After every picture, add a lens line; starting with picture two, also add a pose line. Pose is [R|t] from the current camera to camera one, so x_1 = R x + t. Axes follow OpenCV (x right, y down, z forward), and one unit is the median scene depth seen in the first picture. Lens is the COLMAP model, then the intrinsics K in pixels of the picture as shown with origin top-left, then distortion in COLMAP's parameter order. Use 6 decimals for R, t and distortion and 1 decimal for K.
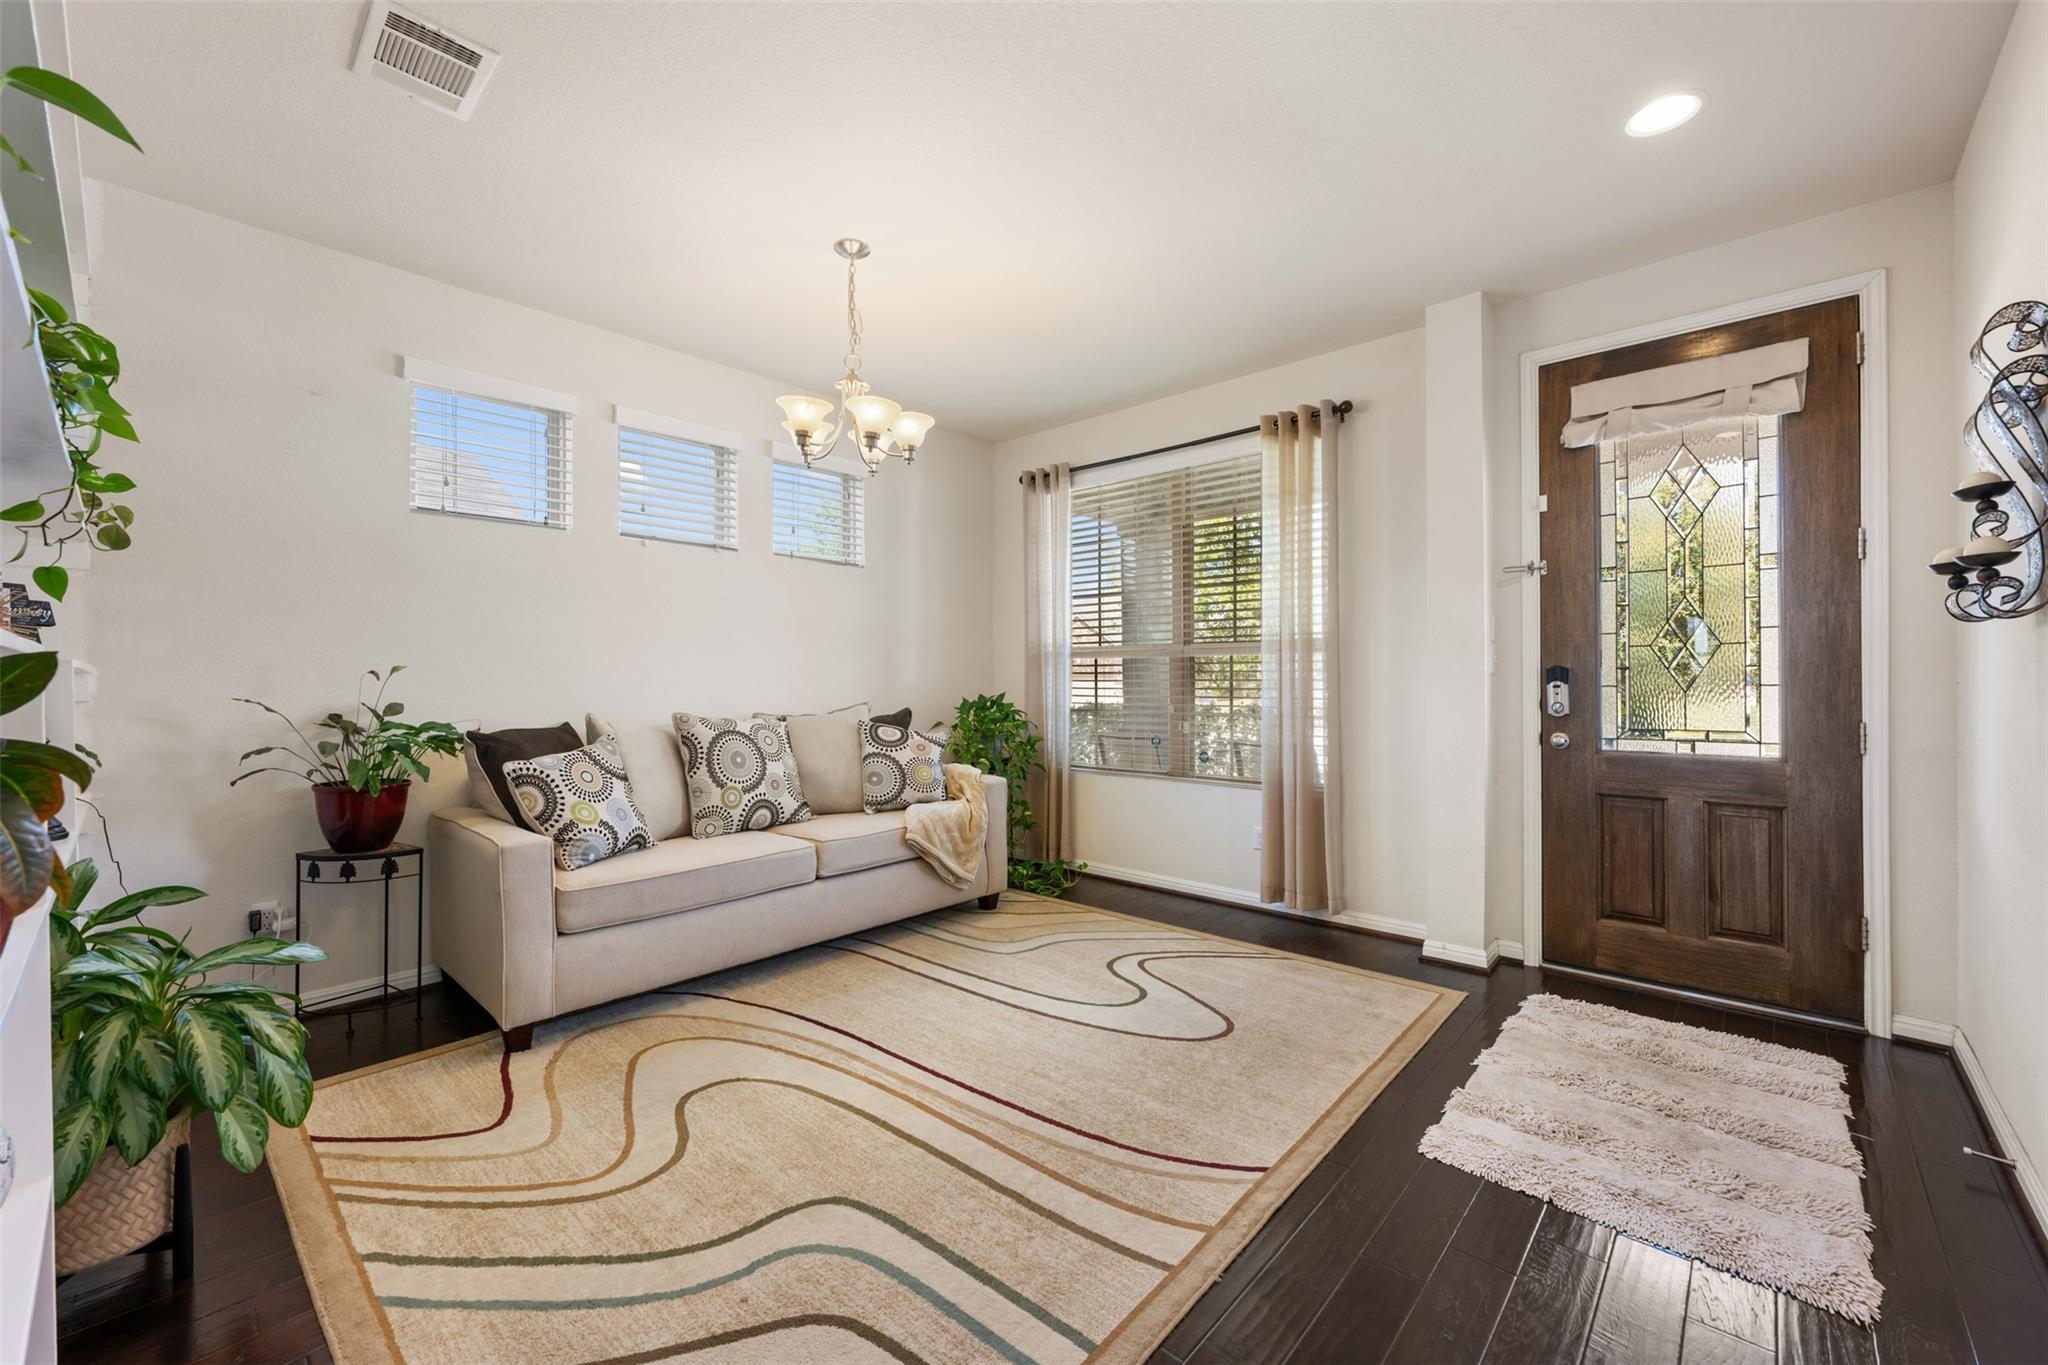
lens RADIAL K [[808.8, 0, 1030.1], [0, 808.8, 681.2], [0, 0, 1]] dist [-0.000683, -0.000365]
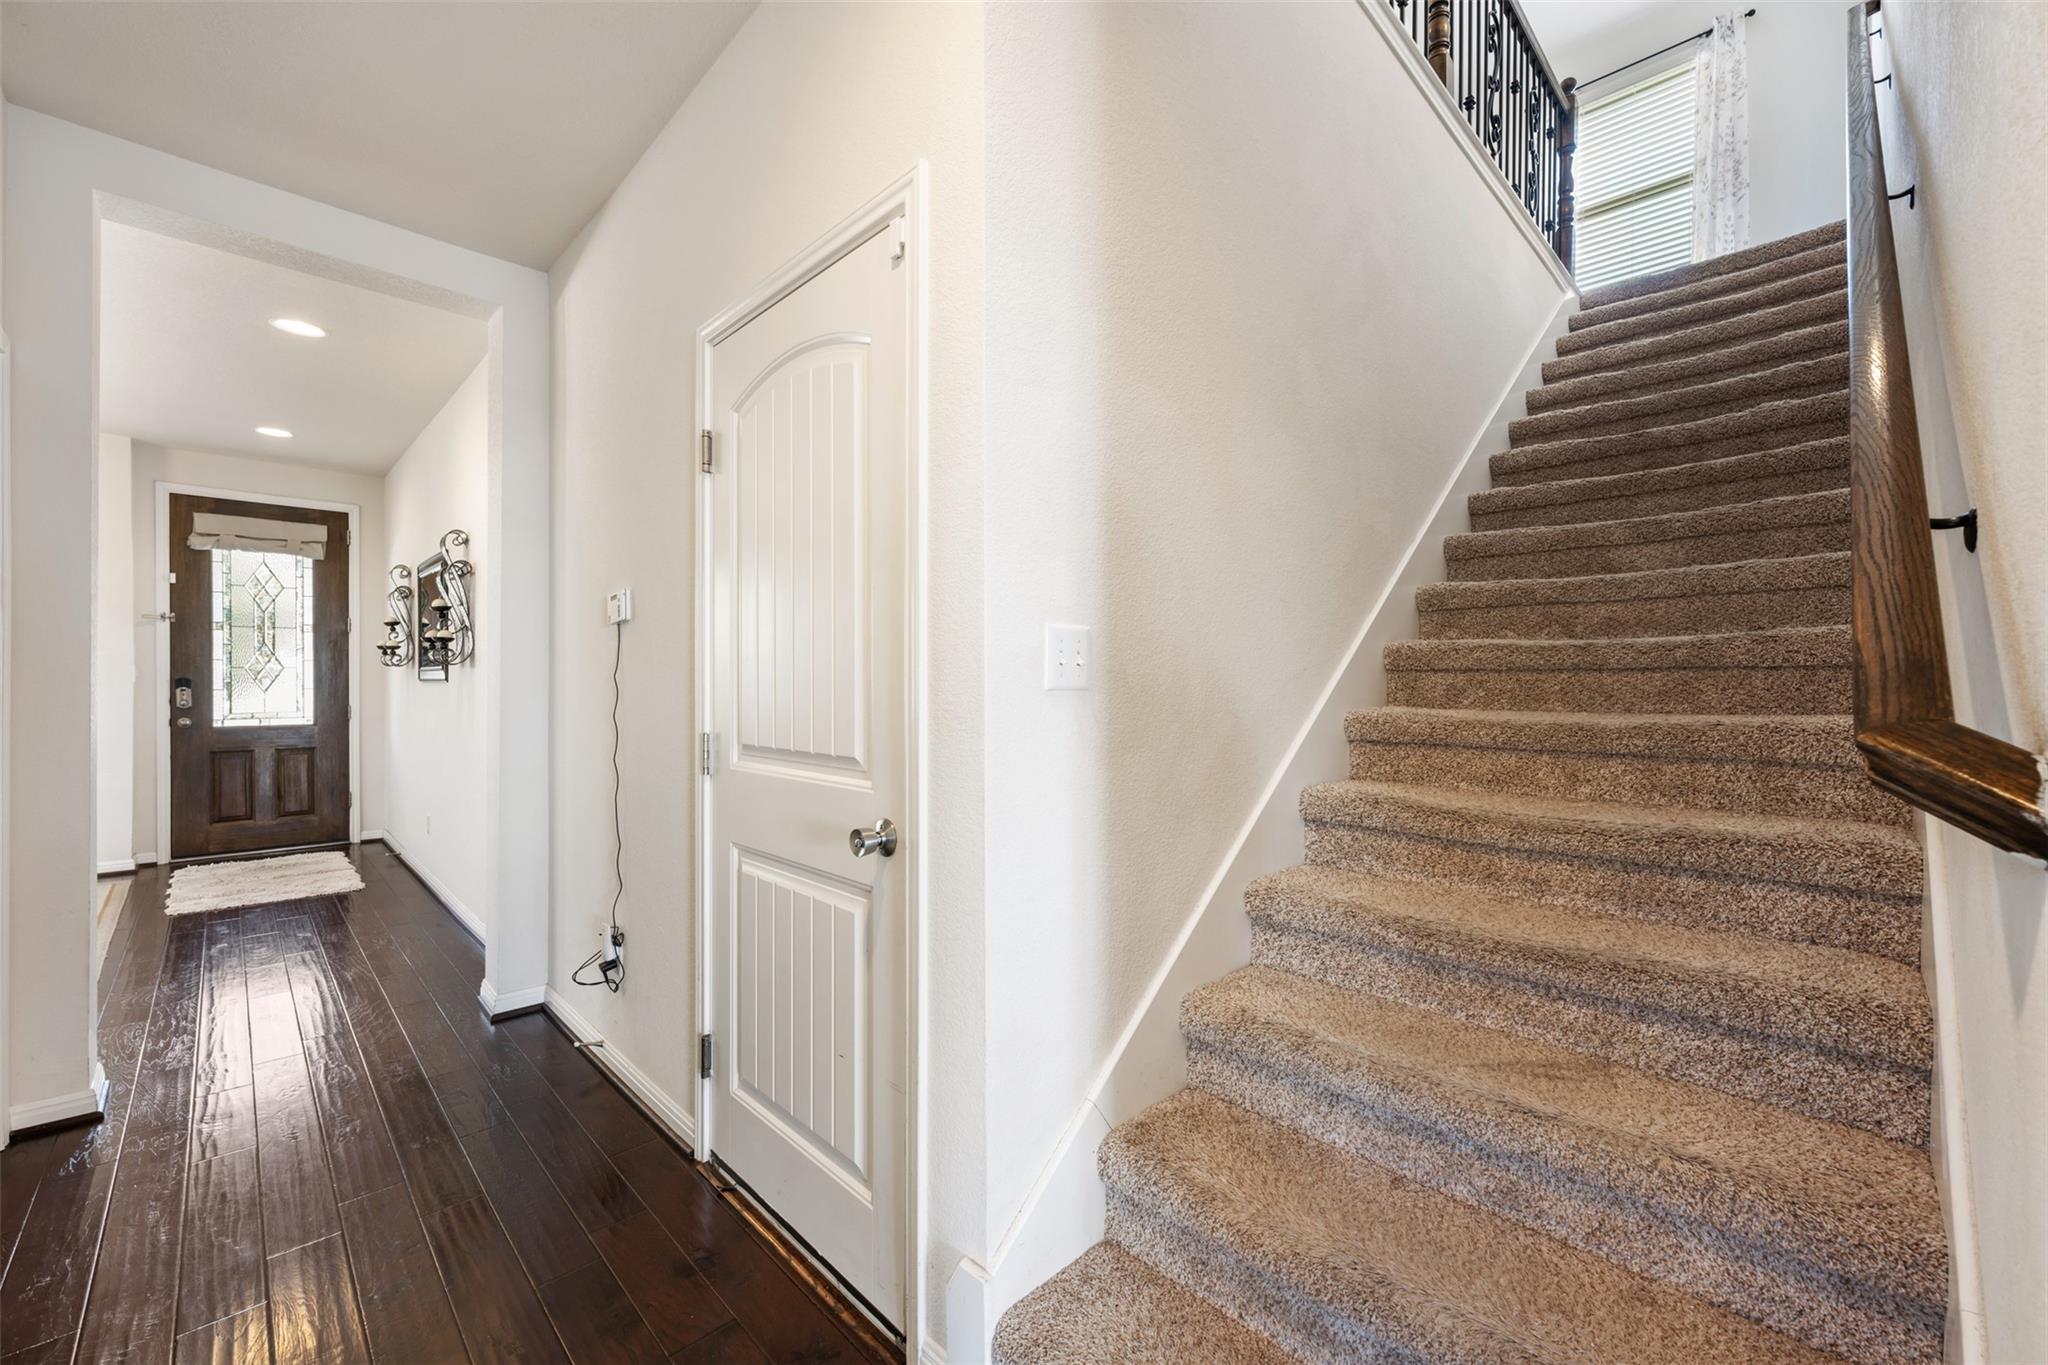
lens RADIAL K [[808.8, 0, 1022.7], [0, 808.8, 683.3], [0, 0, 1]] dist [-0.000683, -0.000365]
pose [[0.051296, 0.000716, 0.998683, -0.991254], [-0.001489, 0.999999, -0.000640, -0.009728], [-0.998682, -0.001454, 0.051297, -0.873221]]
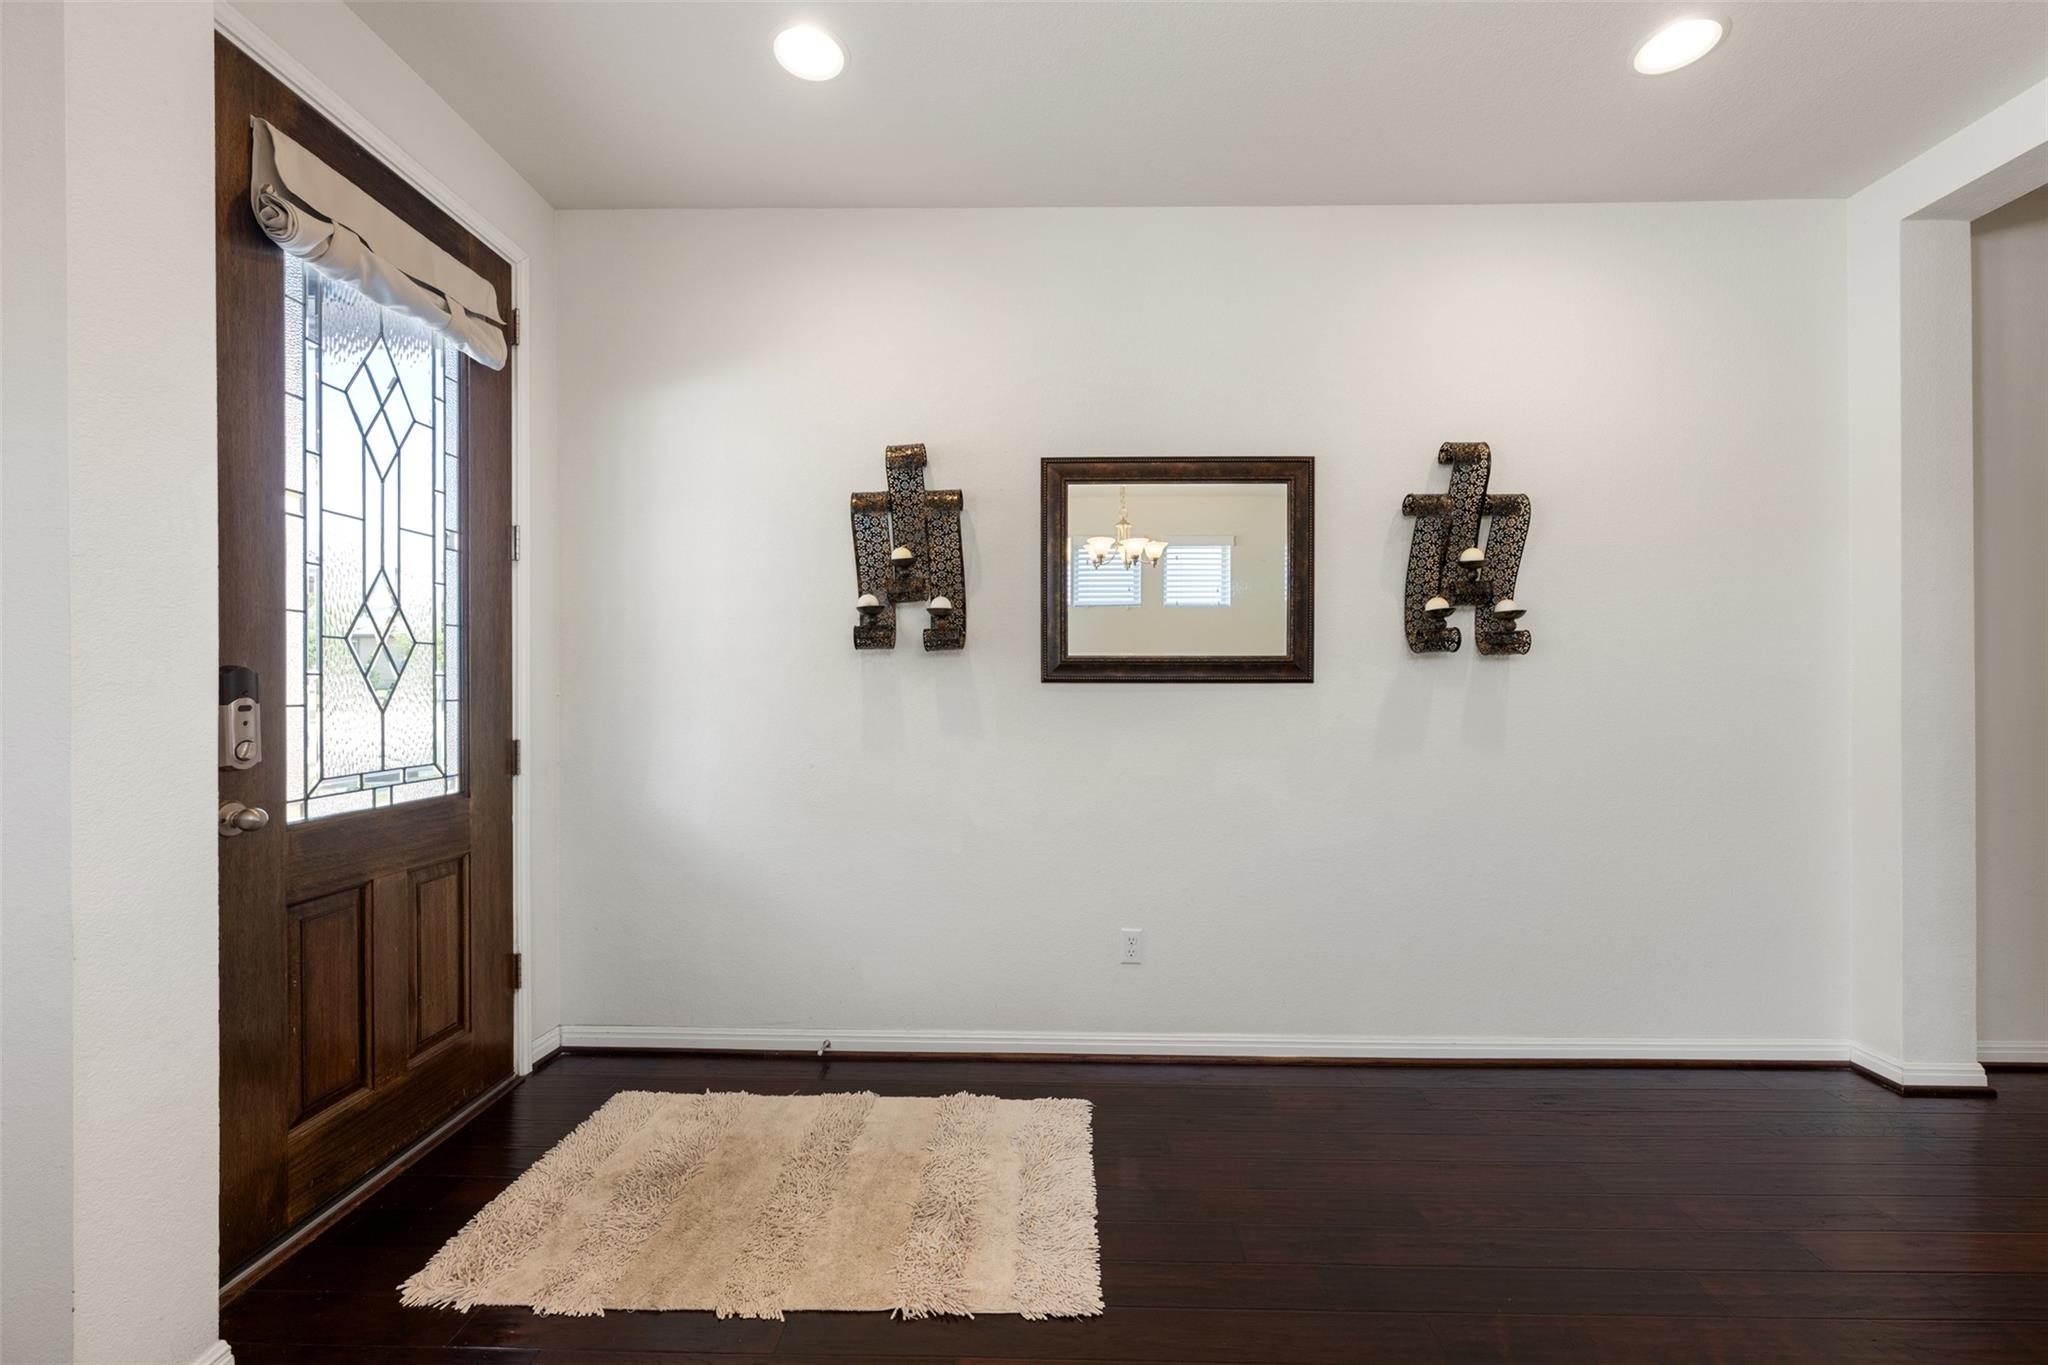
lens RADIAL K [[808.8, 0, 1035.3], [0, 808.8, 691.9], [0, 0, 1]] dist [-0.000683, -0.000365]
pose [[-0.667248, -0.004402, 0.744823, -0.033448], [-0.002017, 0.999990, 0.004103, -0.007093], [-0.744833, 0.001236, -0.667249, 1.050158]]
